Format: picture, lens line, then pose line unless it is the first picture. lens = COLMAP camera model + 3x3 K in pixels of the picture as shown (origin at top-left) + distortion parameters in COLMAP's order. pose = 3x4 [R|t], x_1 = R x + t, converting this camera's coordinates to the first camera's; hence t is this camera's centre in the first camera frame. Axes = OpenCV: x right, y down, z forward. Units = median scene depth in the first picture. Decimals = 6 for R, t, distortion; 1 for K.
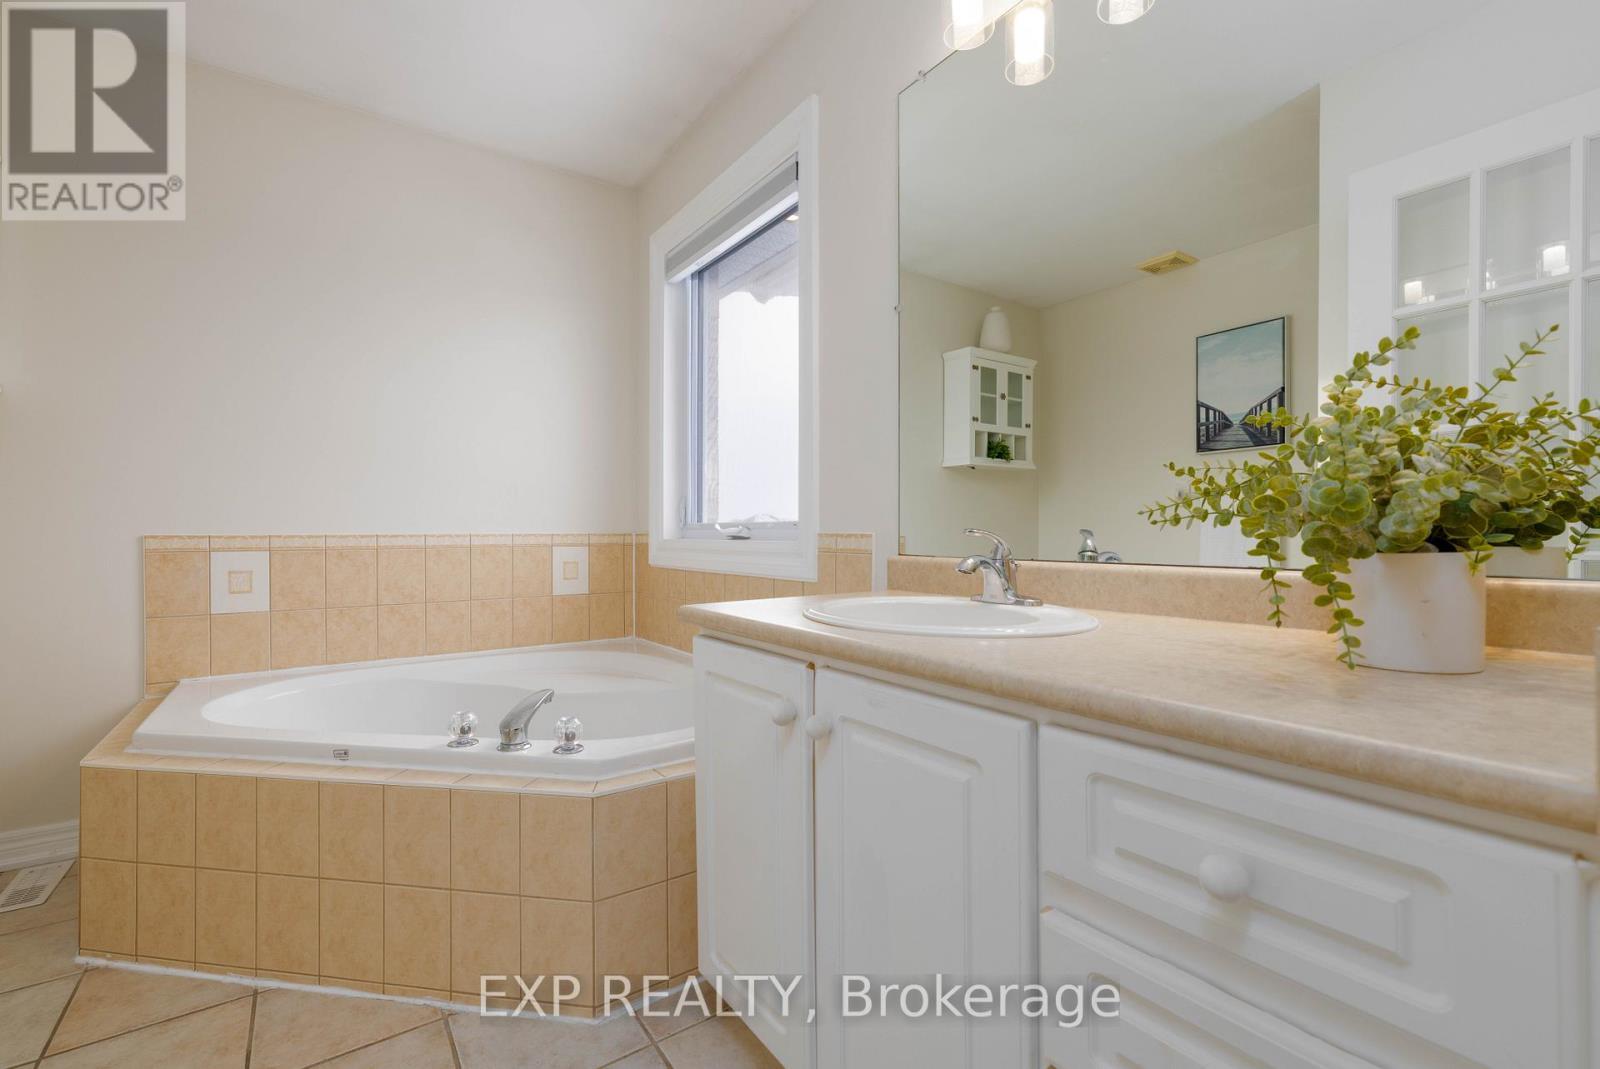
lens RADIAL K [[699.7, 0, 799.4], [0, 699.7, 530.3], [0, 0, 1]] dist [0.002168, 0.001186]
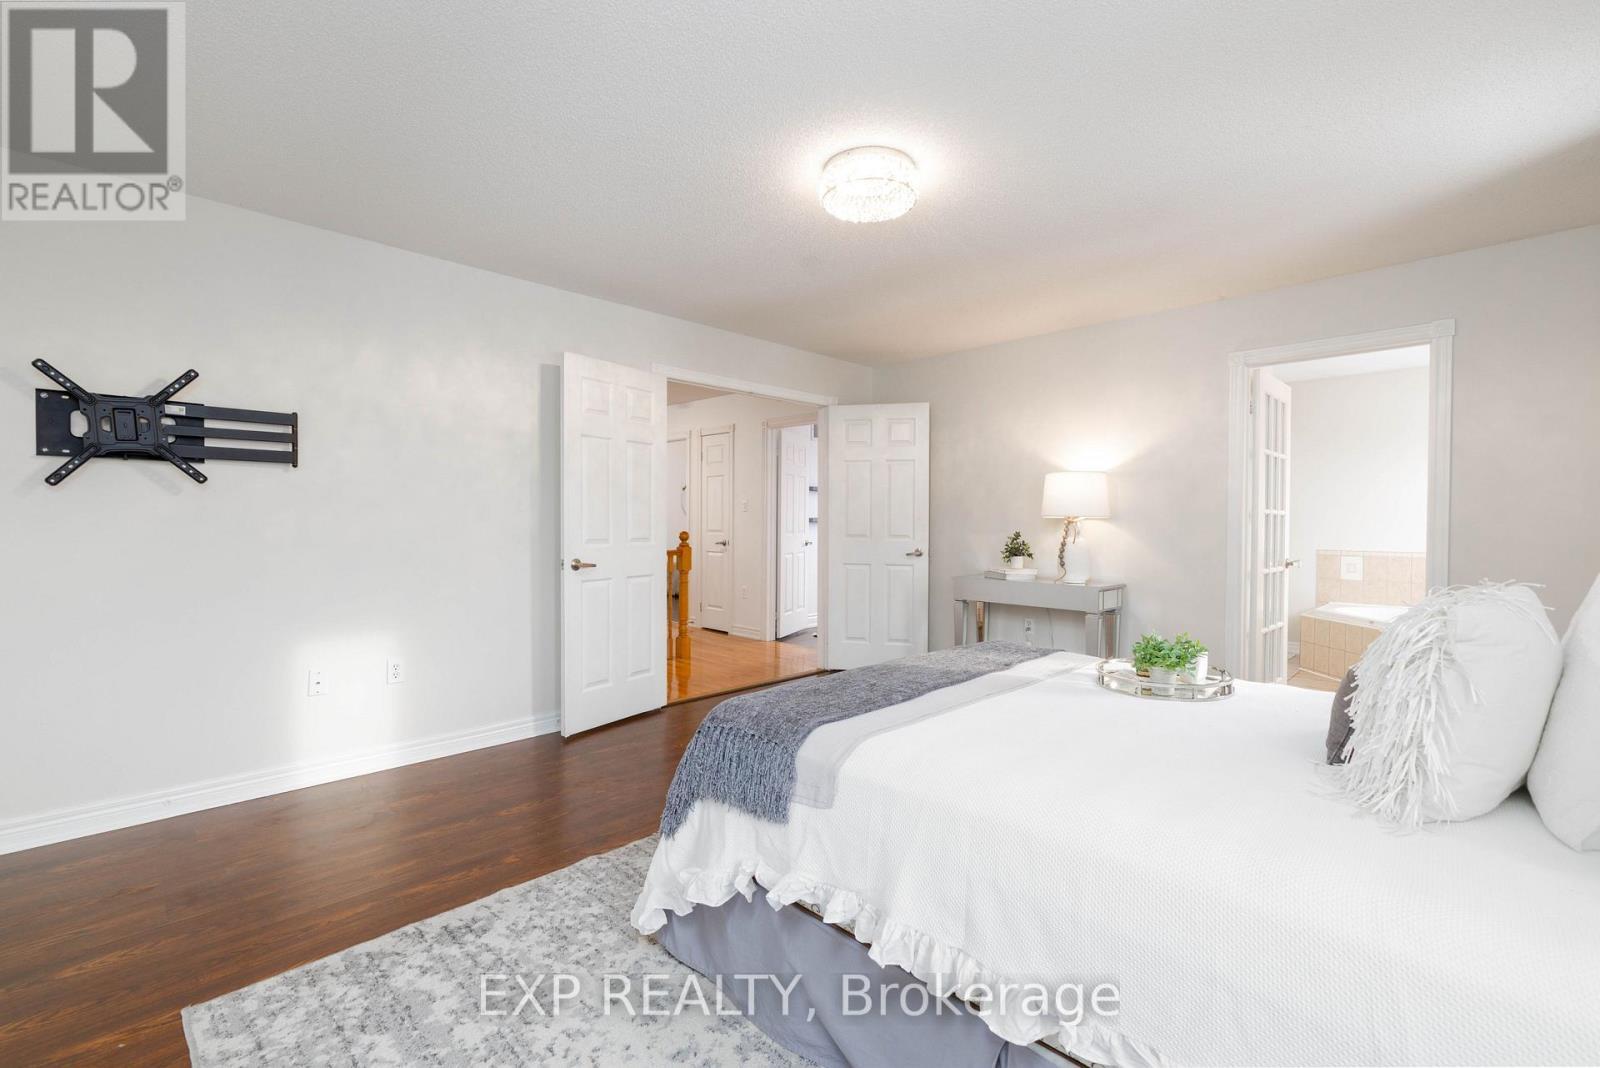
lens RADIAL K [[699.7, 0, 799.4], [0, 699.7, 529.8], [0, 0, 1]] dist [0.002168, 0.001186]
pose [[0.174951, 0.010549, -0.984521, 1.413645], [-0.004993, 0.999939, 0.009827, -0.085010], [0.984564, 0.003196, 0.174993, -1.483467]]
